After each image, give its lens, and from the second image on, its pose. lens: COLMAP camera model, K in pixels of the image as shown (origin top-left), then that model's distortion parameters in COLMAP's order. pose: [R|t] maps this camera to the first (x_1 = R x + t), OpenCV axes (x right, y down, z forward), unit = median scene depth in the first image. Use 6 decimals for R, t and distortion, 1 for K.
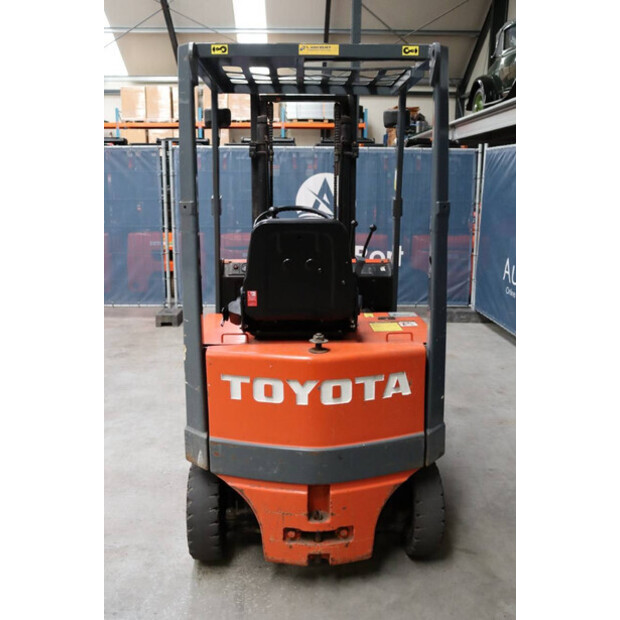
lens RADIAL K [[599.3, 0, 308.4], [0, 599.3, 312.9], [0, 0, 1]] dist [-0.055808, 0.000000]
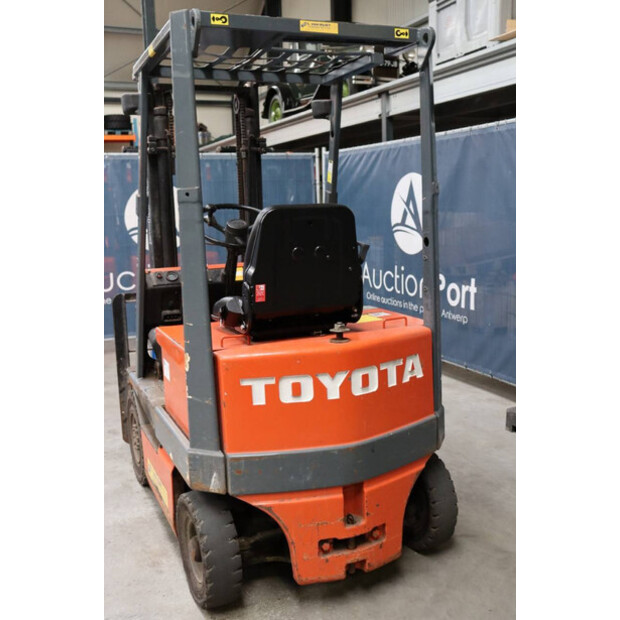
lens RADIAL K [[676.7, 0, 310.3], [0, 676.7, 310.1], [0, 0, 1]] dist [-0.012878, 0.000000]
pose [[0.928988, -0.088537, 0.359365, -0.397898], [0.110087, 0.993121, -0.039907, 0.051631], [-0.353359, 0.076634, 0.932344, 0.014093]]
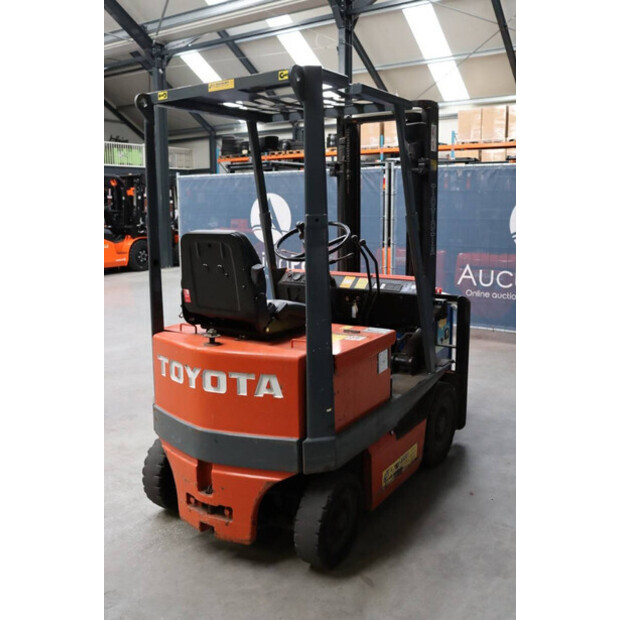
lens RADIAL K [[599.3, 0, 310.3], [0, 599.3, 310.0], [0, 0, 1]] dist [-0.055808, 0.000000]
pose [[0.810074, 0.090336, -0.579326, 0.810274], [-0.111679, 0.993744, -0.001203, -0.021572], [0.575593, 0.065673, 0.815095, 0.163981]]
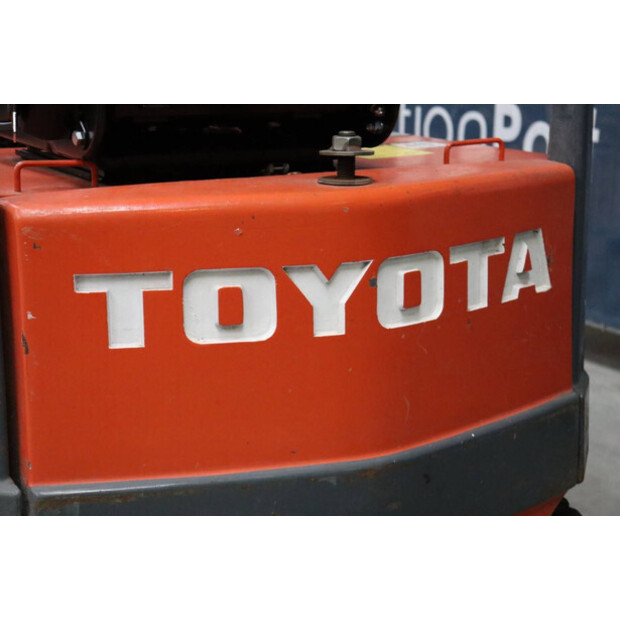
lens RADIAL K [[1369.7, 0, 309.9], [0, 1369.7, 303.9], [0, 0, 1]] dist [0.366271, 0.000000]
pose [[0.892875, -0.093949, 0.440394, -0.355476], [0.093301, 0.995368, 0.023177, 0.111278], [-0.440532, 0.020395, 0.897505, 0.281379]]
